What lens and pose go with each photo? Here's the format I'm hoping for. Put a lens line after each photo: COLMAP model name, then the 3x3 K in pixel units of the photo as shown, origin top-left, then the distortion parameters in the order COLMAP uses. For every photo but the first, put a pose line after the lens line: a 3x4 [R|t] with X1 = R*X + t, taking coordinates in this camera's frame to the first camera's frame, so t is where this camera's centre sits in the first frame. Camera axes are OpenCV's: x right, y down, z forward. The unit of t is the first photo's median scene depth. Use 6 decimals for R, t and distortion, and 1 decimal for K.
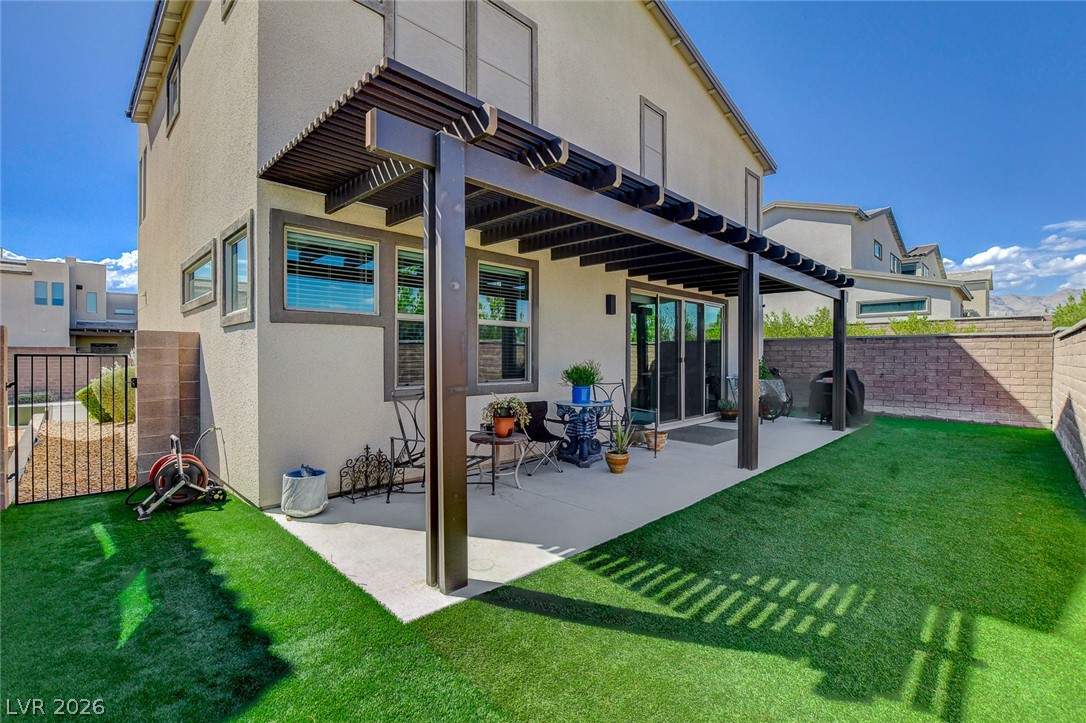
lens RADIAL K [[480.5, 0, 533.4], [0, 480.5, 359.0], [0, 0, 1]] dist [-0.028566, 0.005483]
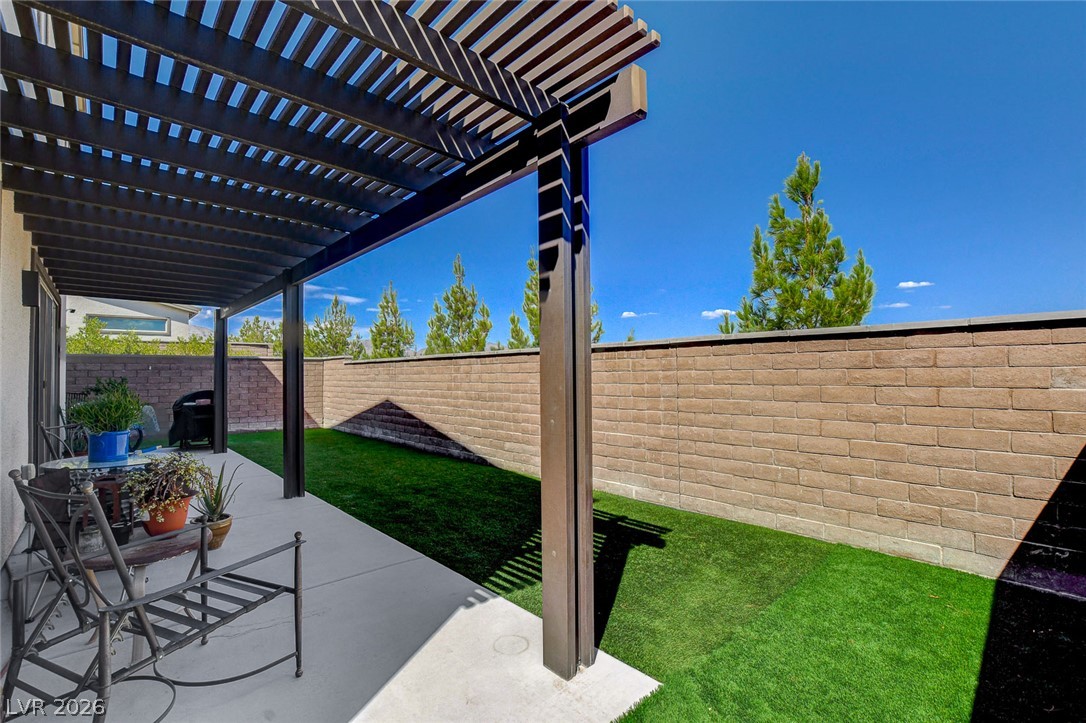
lens RADIAL K [[480.5, 0, 534.2], [0, 480.5, 365.6], [0, 0, 1]] dist [-0.028566, 0.005483]
pose [[0.029069, 0.015174, 0.999462, -0.573525], [0.012118, 0.999806, -0.015531, -0.010056], [-0.999504, 0.012563, 0.028880, 0.594918]]
